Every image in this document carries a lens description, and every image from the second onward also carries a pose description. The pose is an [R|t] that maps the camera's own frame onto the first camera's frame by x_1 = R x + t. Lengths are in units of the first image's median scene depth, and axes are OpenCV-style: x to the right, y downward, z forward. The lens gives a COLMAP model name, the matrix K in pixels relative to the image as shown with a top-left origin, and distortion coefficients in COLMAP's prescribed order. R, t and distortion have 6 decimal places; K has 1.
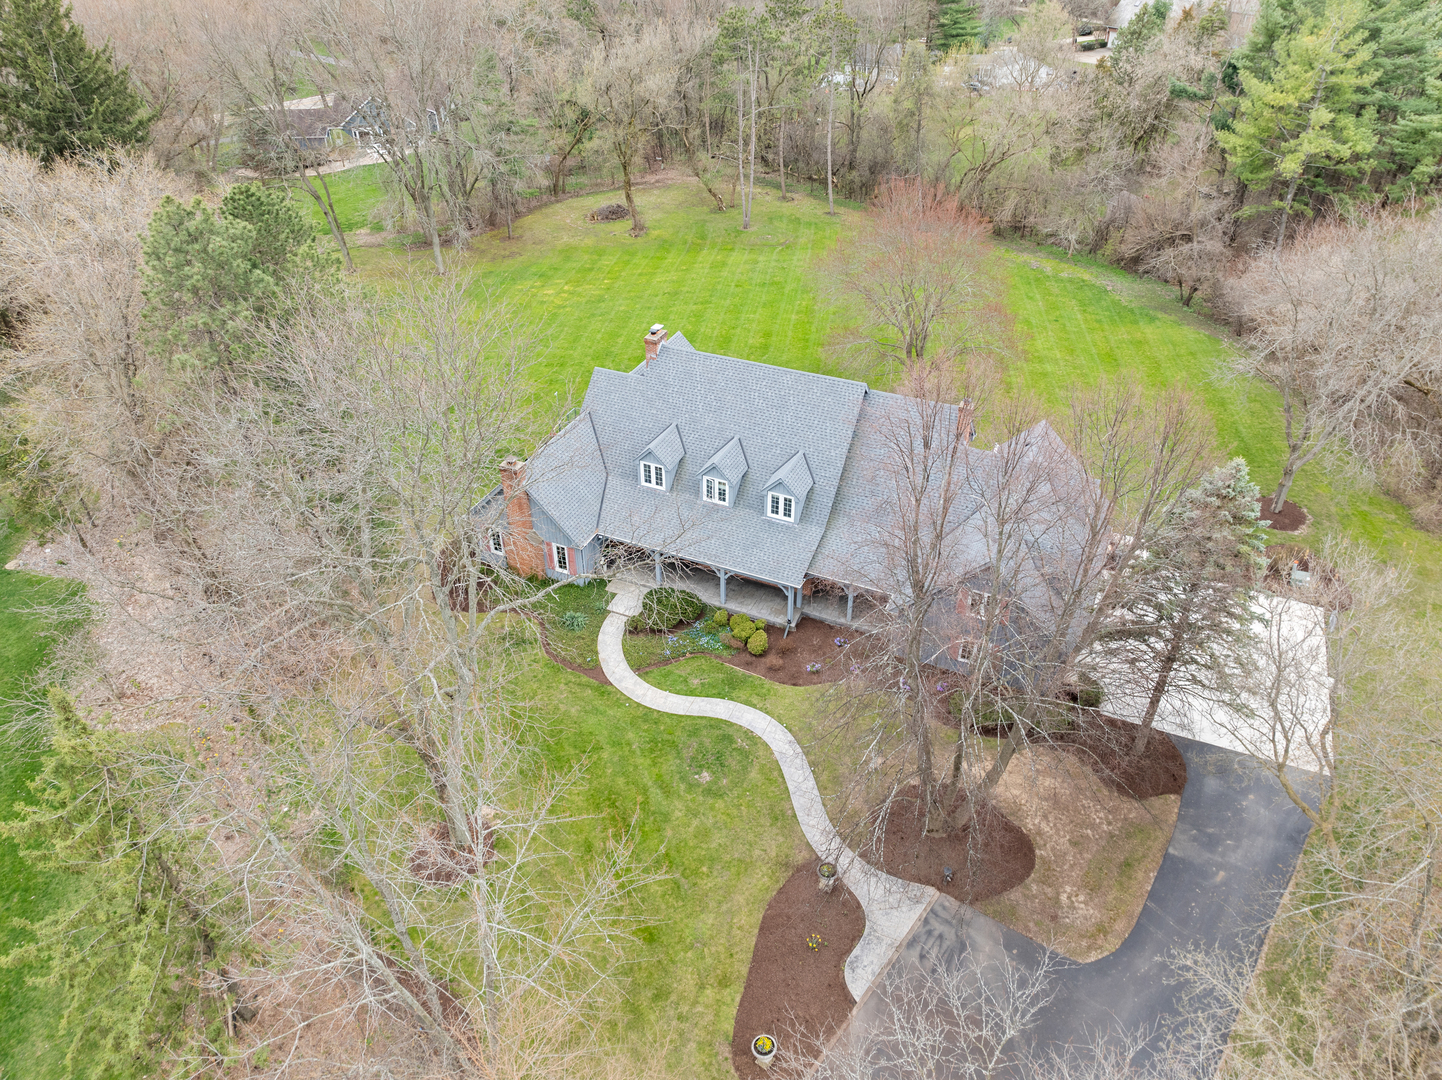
lens RADIAL K [[989.8, 0, 715.5], [0, 989.8, 546.3], [0, 0, 1]] dist [-0.042564, 0.016553]
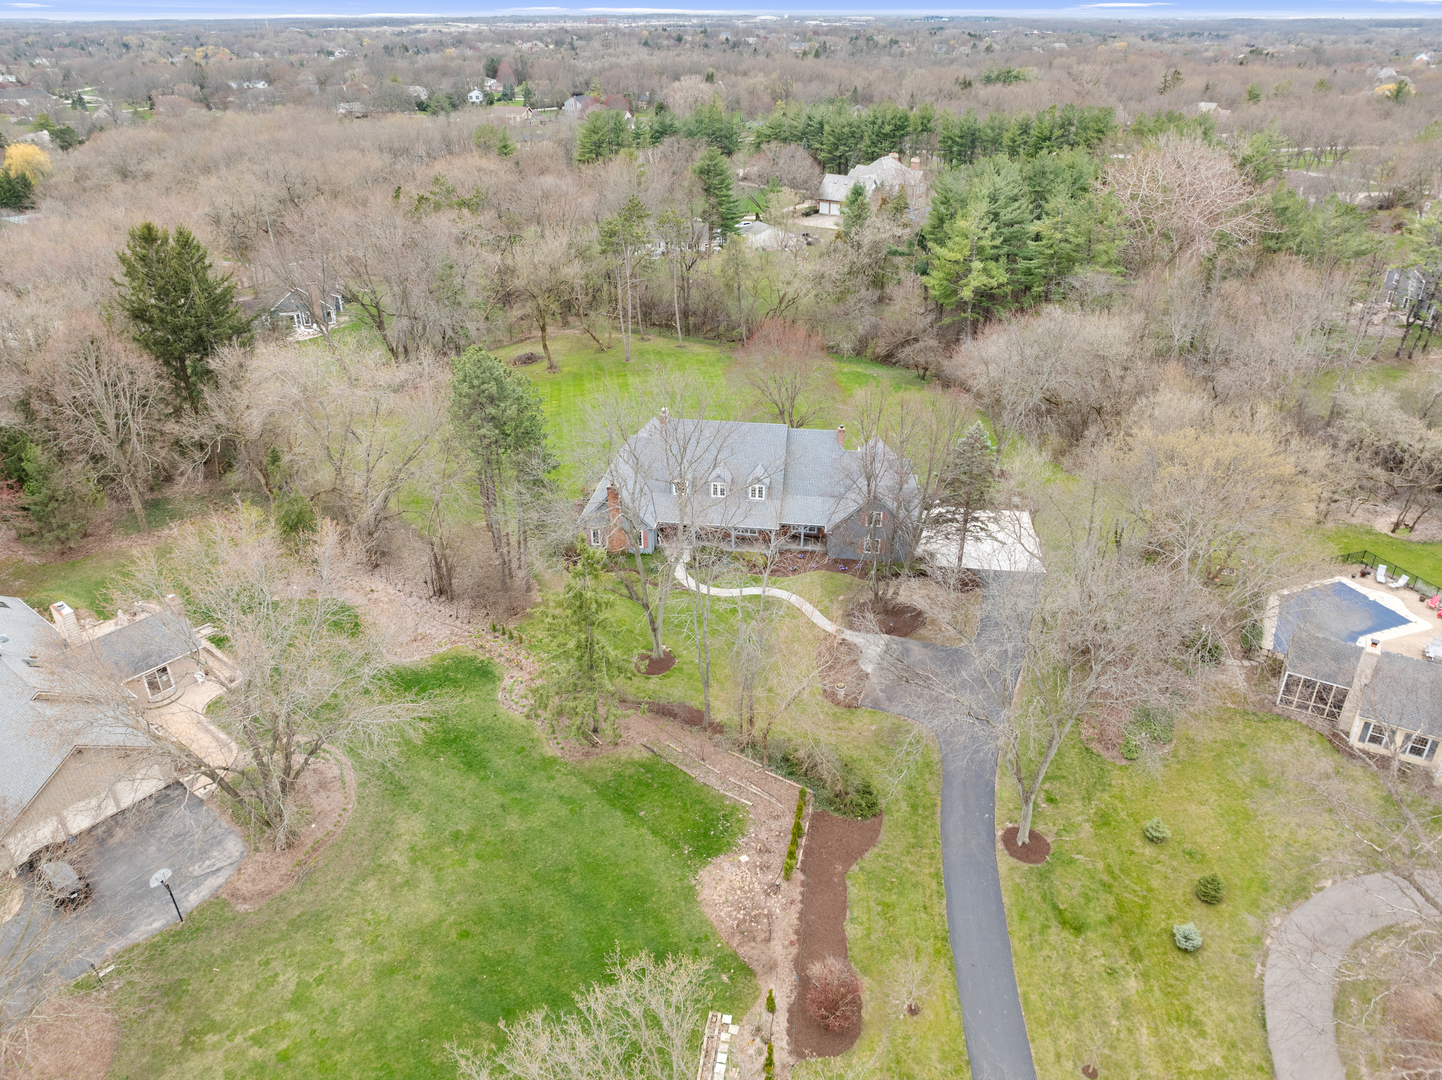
lens RADIAL K [[989.8, 0, 723.2], [0, 989.8, 535.7], [0, 0, 1]] dist [-0.042564, 0.016553]
pose [[0.959546, -0.129889, 0.249801, -0.278429], [0.164670, 0.978560, -0.123713, 0.153729], [-0.228376, 0.159843, 0.960362, -0.450369]]
